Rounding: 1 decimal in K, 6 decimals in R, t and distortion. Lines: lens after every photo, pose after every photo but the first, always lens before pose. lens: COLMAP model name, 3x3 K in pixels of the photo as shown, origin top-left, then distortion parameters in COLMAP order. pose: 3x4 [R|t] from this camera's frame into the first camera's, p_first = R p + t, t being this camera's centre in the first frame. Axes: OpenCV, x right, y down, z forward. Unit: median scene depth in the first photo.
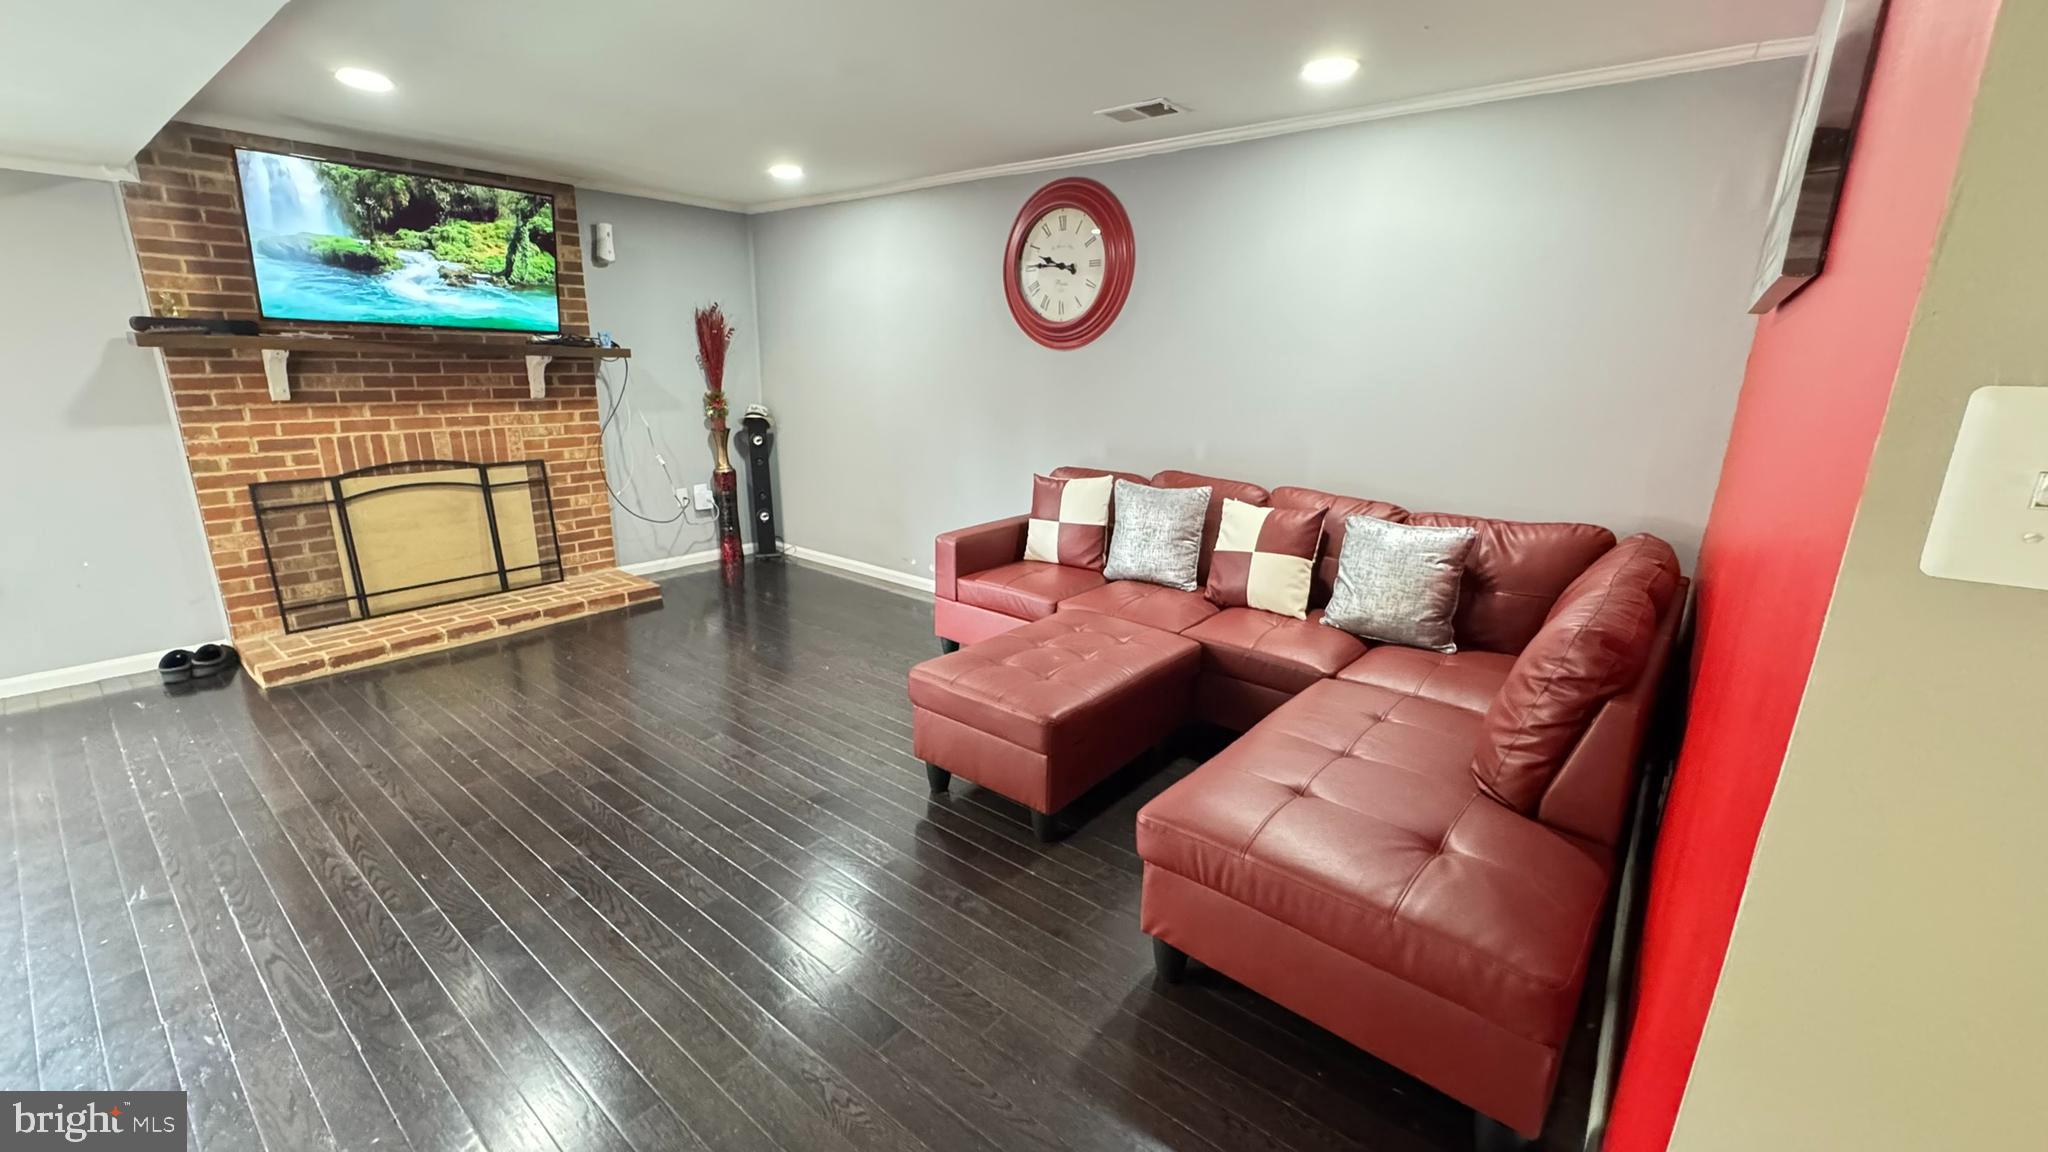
lens RADIAL K [[821.7, 0, 1028.0], [0, 821.7, 571.7], [0, 0, 1]] dist [0.001668, 0.000074]
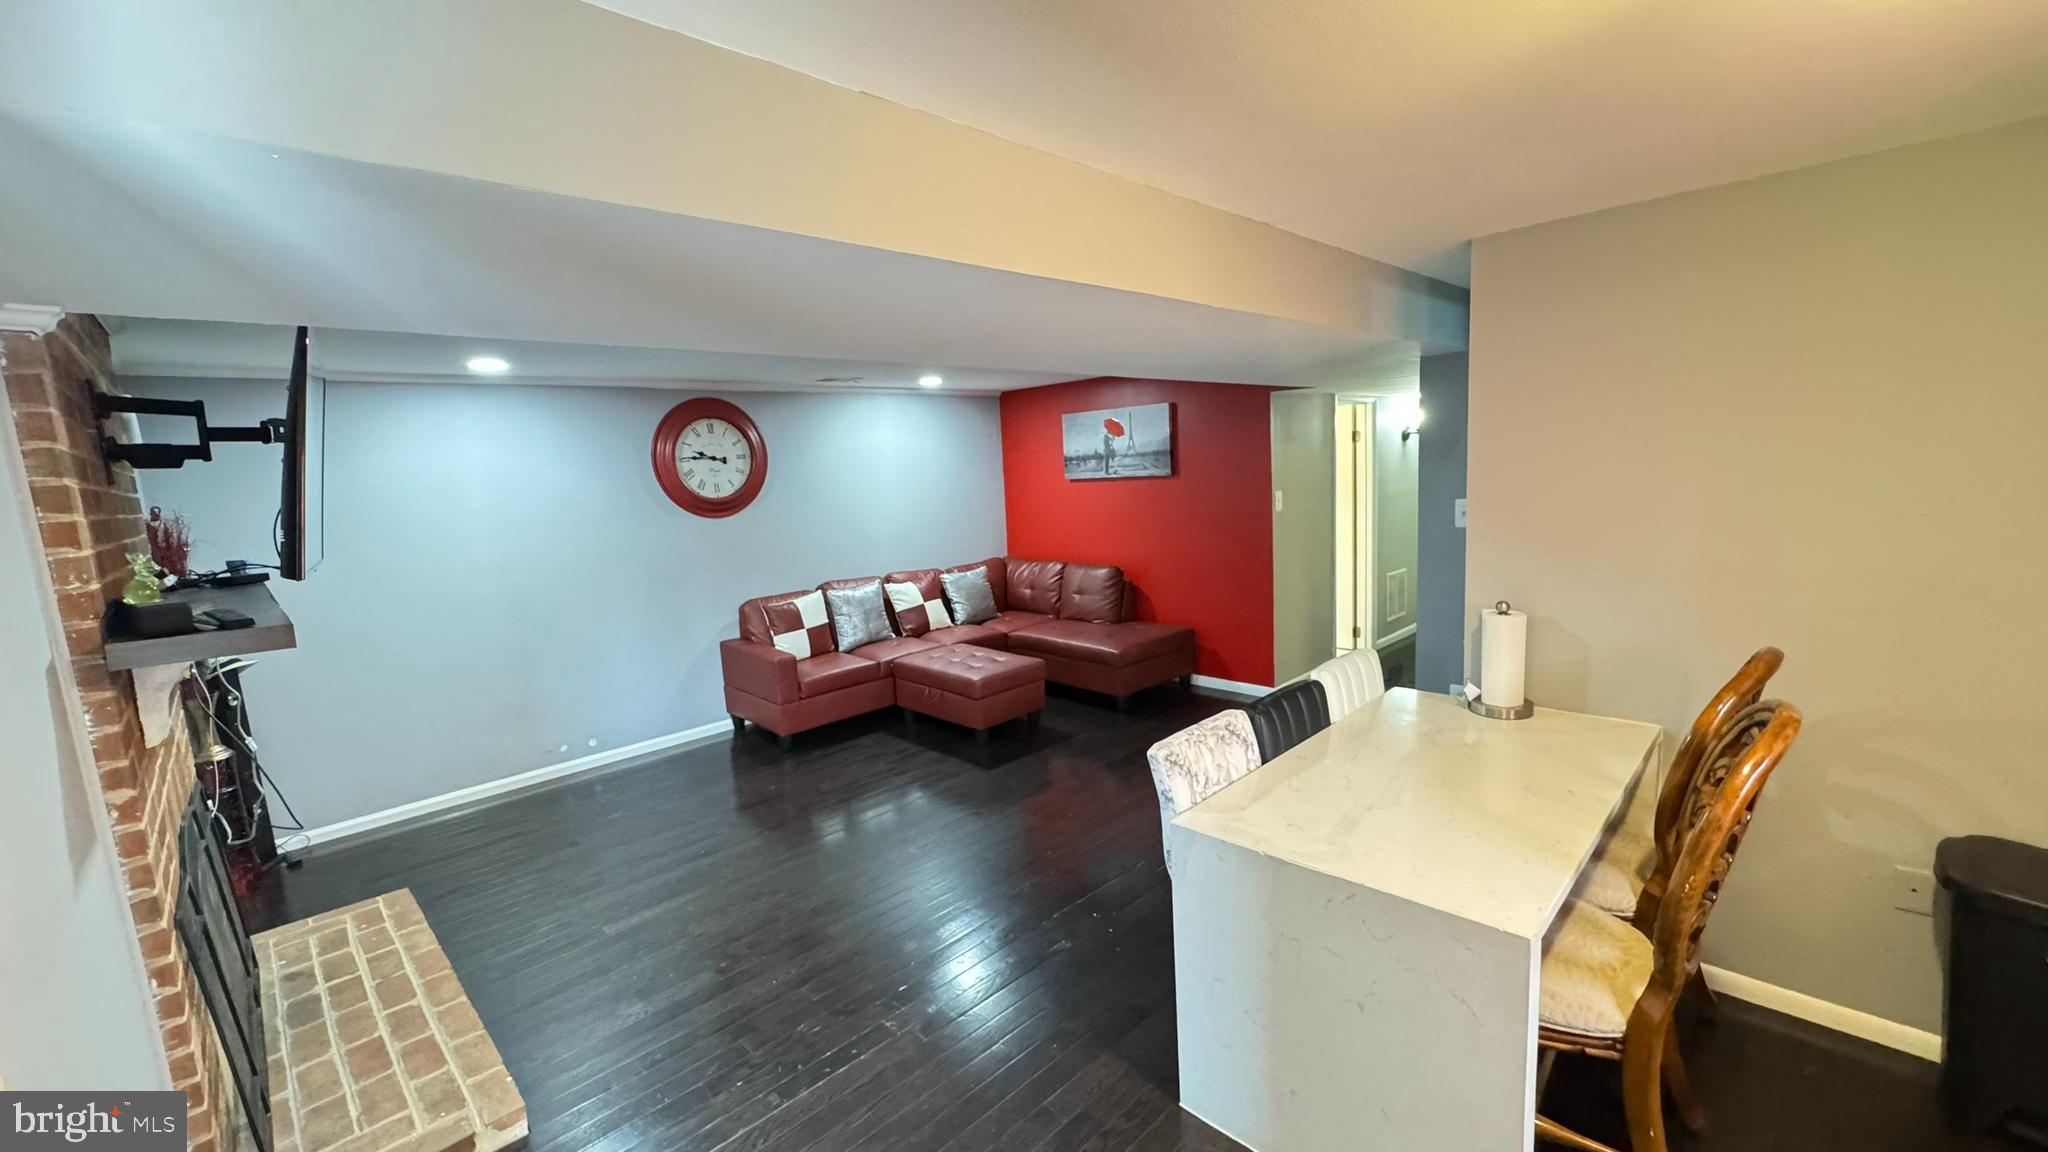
lens RADIAL K [[821.7, 0, 1029.3], [0, 821.7, 581.3], [0, 0, 1]] dist [0.001668, 0.000074]
pose [[0.101854, -0.162206, 0.981486, -1.268537], [0.309470, 0.942829, 0.123702, -0.187270], [-0.945438, 0.291141, 0.146229, 0.368982]]
